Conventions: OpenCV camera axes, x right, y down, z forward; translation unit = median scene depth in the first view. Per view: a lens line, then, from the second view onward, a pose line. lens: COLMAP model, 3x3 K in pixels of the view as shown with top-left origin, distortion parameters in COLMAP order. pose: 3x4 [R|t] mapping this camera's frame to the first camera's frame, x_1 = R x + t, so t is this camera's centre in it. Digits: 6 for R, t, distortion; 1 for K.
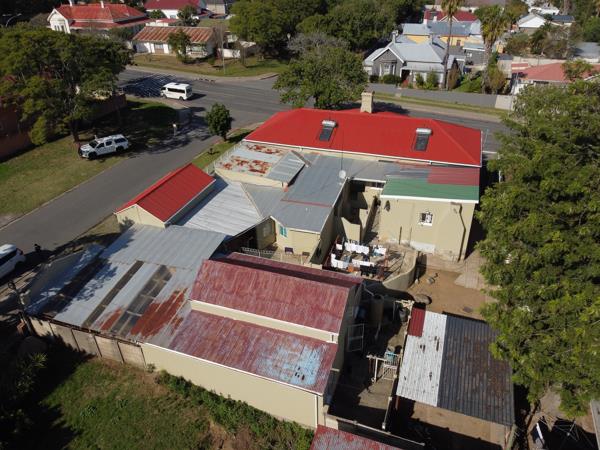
lens RADIAL K [[453.8, 0, 298.4], [0, 453.8, 224.1], [0, 0, 1]] dist [-0.003161, 0.002050]
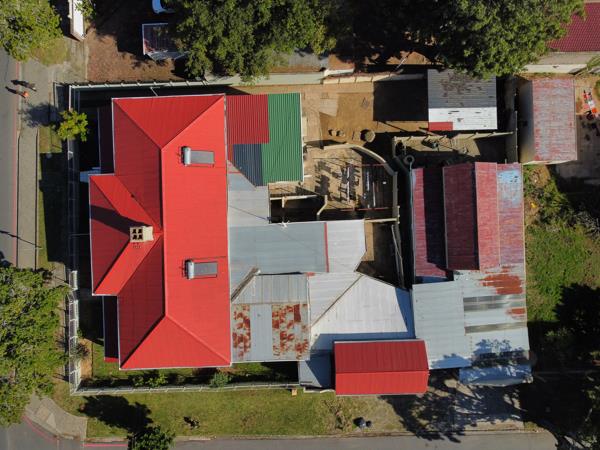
lens RADIAL K [[453.8, 0, 298.7], [0, 453.8, 225.4], [0, 0, 1]] dist [-0.003161, 0.002050]
pose [[-0.366127, -0.930185, 0.026607, 0.072765], [0.487882, -0.167529, 0.856683, -1.201297], [-0.792416, 0.326635, 0.515157, 0.604137]]
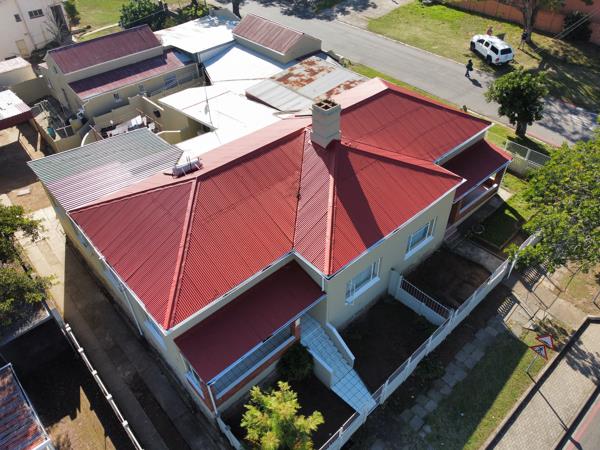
lens RADIAL K [[453.8, 0, 300.8], [0, 453.8, 225.4], [0, 0, 1]] dist [-0.003161, 0.002050]
pose [[-0.473480, 0.606466, -0.638761, 0.820263], [-0.428505, 0.474997, 0.768610, -0.878948], [0.769546, 0.637633, 0.034972, 1.571801]]
